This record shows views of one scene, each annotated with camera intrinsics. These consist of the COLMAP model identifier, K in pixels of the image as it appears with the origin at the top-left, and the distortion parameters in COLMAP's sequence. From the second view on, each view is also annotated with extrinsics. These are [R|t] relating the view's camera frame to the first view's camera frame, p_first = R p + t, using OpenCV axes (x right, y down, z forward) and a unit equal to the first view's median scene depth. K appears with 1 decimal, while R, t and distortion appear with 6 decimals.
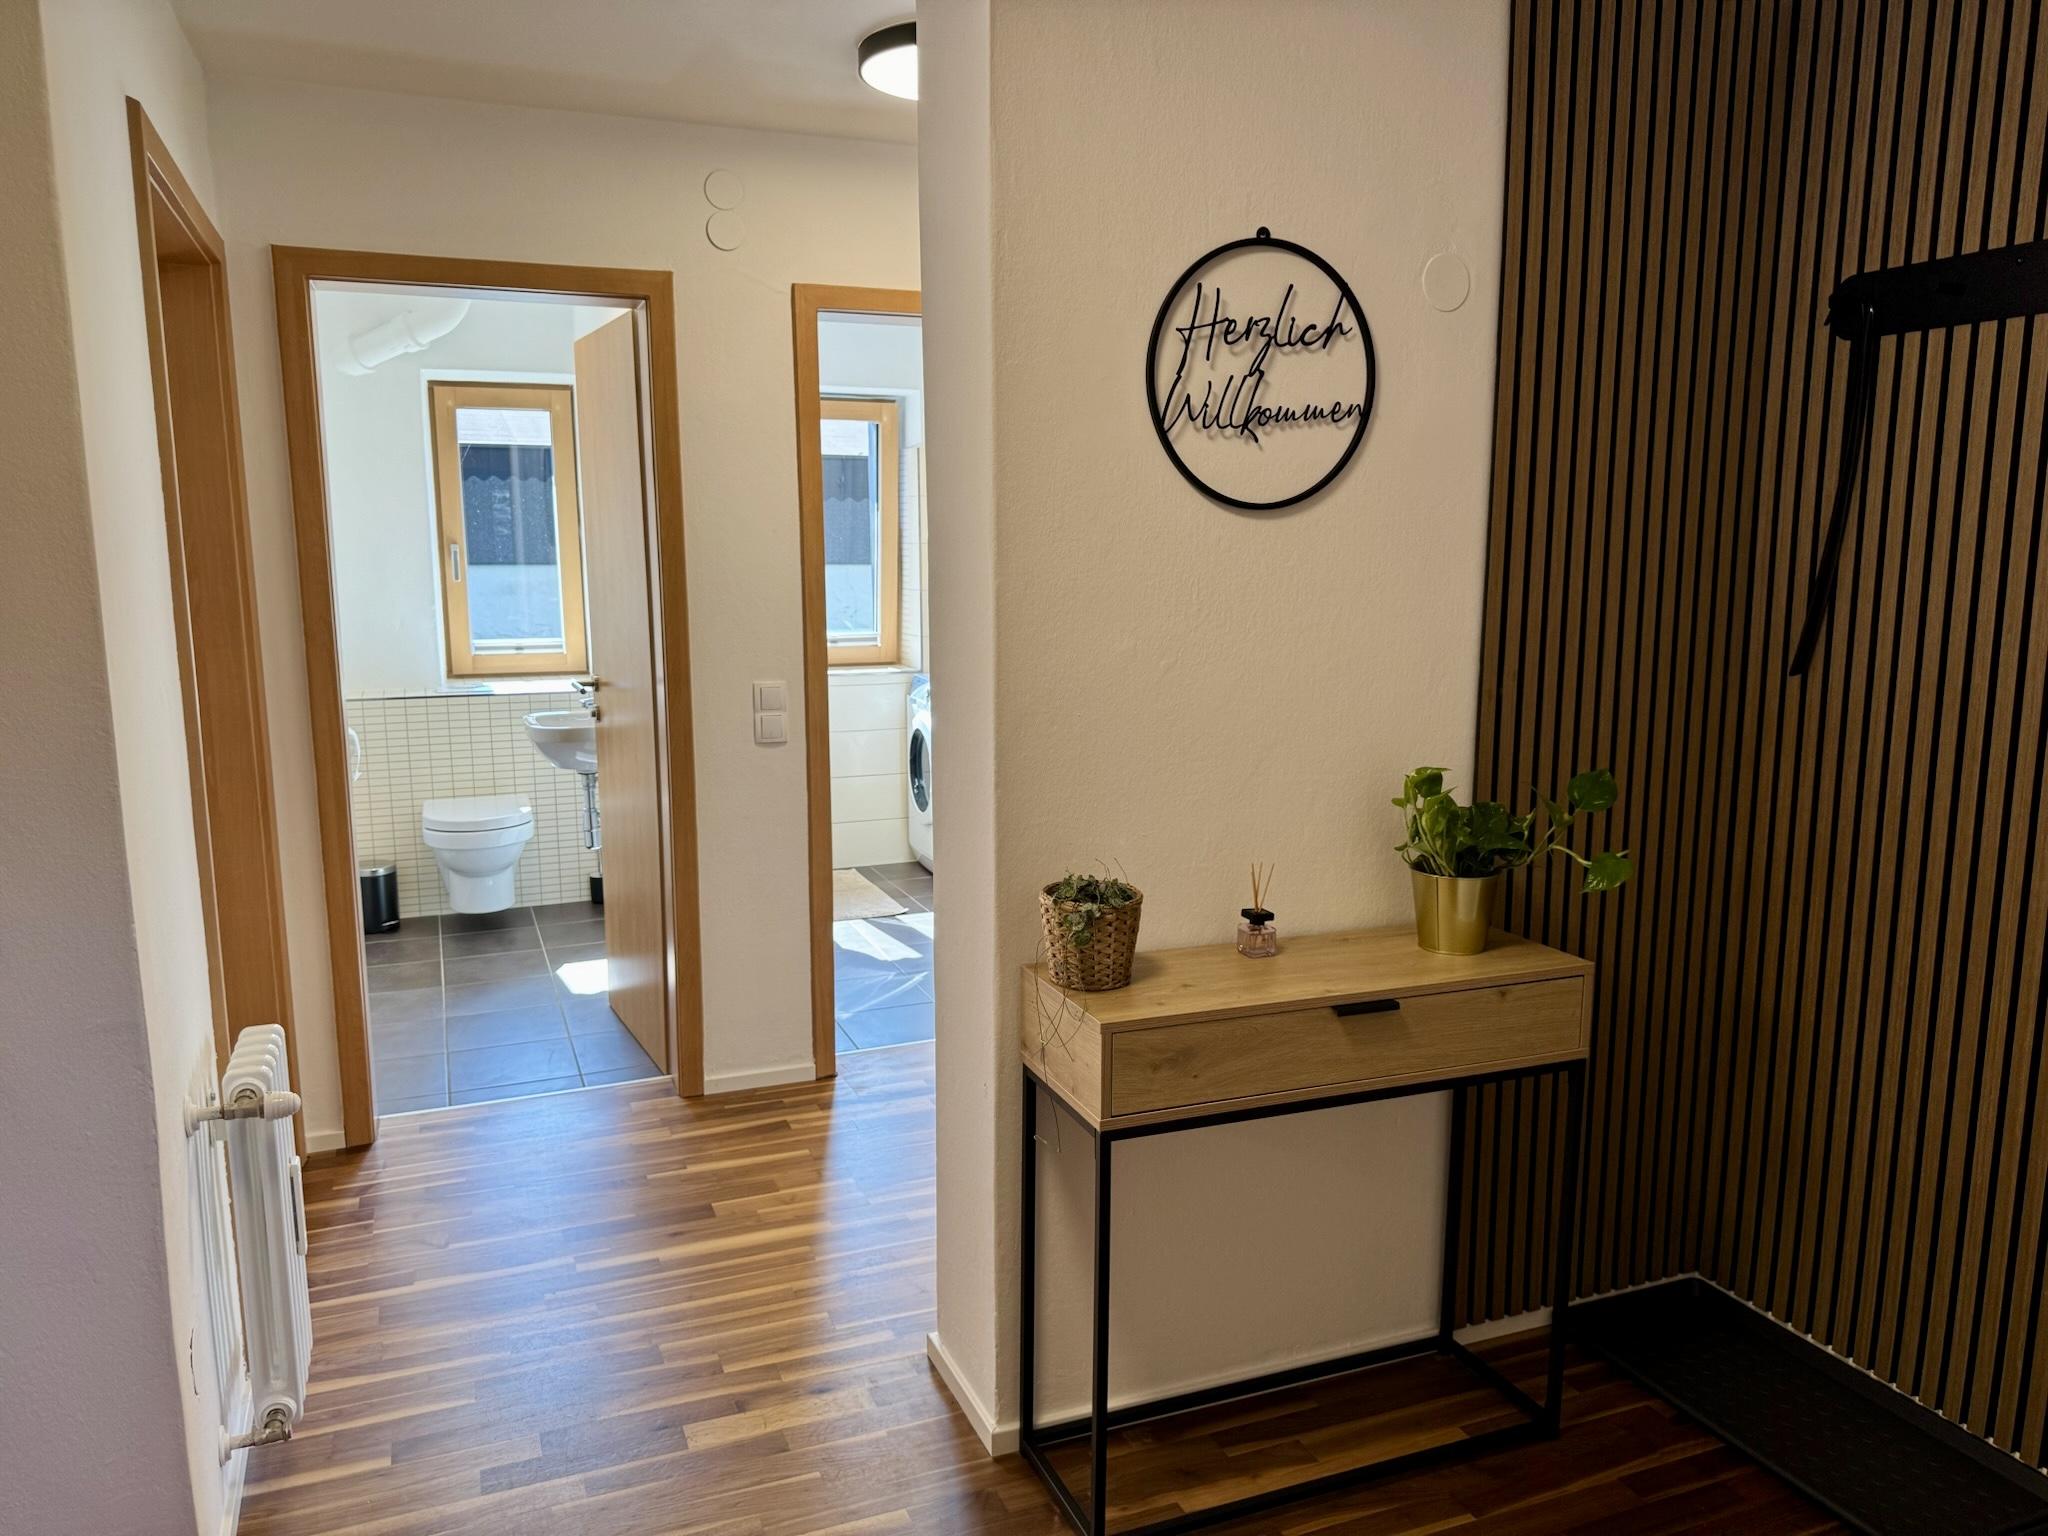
lens RADIAL K [[1453.7, 0, 1020.5], [0, 1453.7, 777.5], [0, 0, 1]] dist [0.029460, -0.028314]
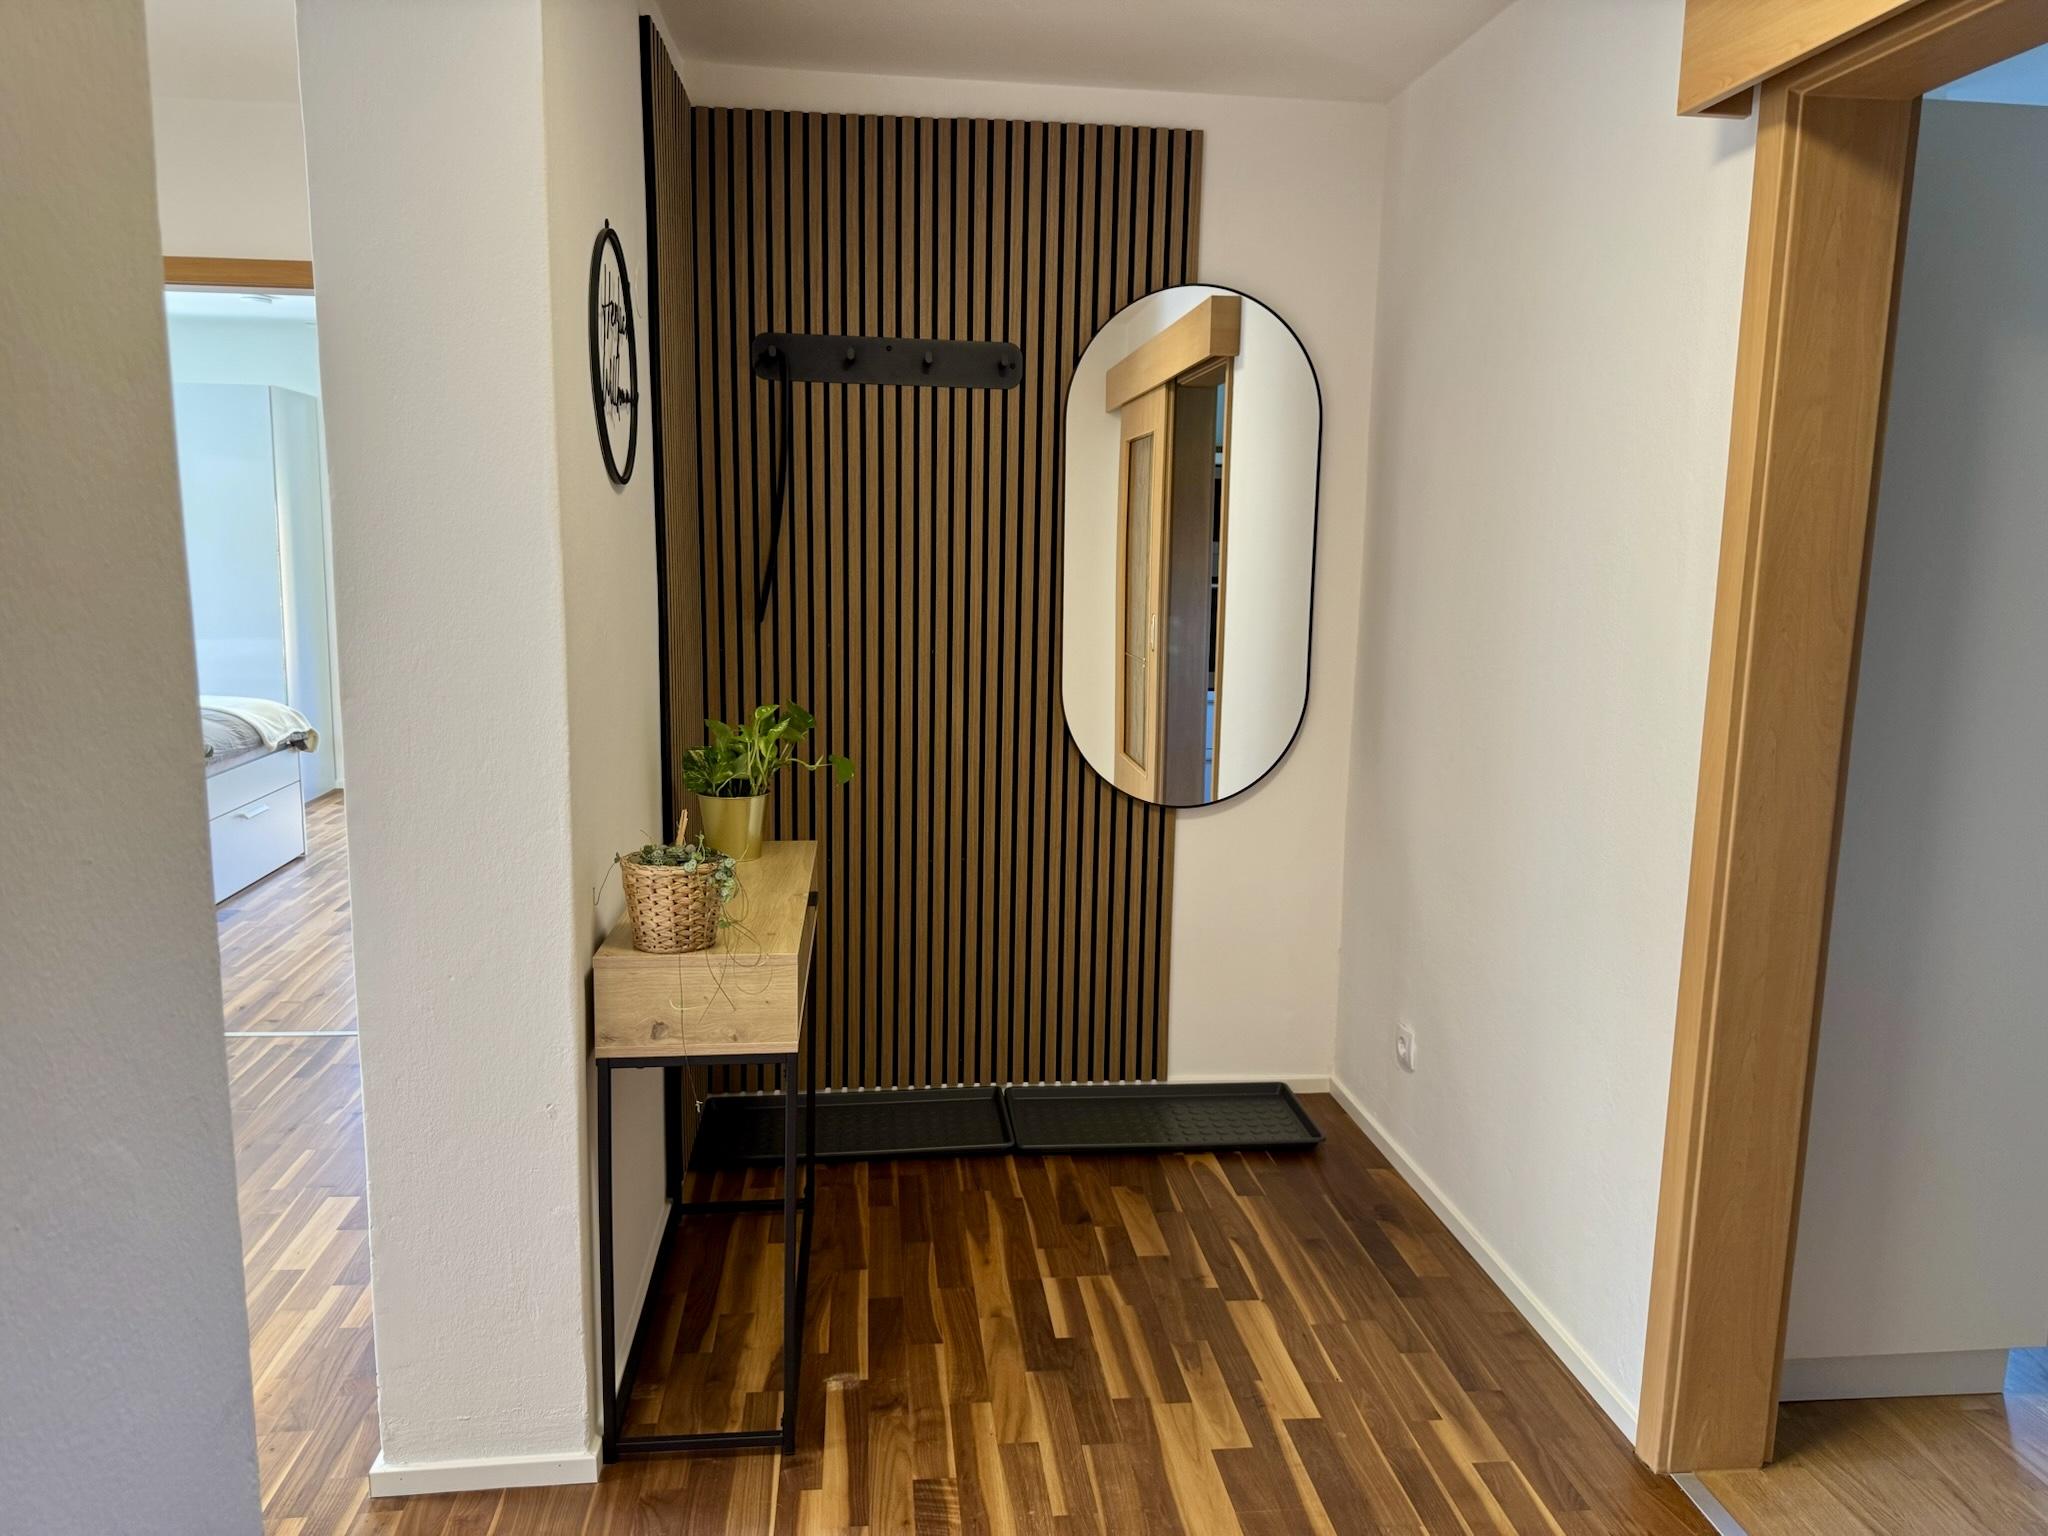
lens RADIAL K [[1453.7, 0, 1024.5], [0, 1453.7, 771.6], [0, 0, 1]] dist [0.029460, -0.028314]
pose [[0.267254, -0.147125, 0.952329, -1.020668], [0.128024, 0.984936, 0.116235, -0.082202], [-0.955084, 0.090857, 0.282063, 0.561366]]
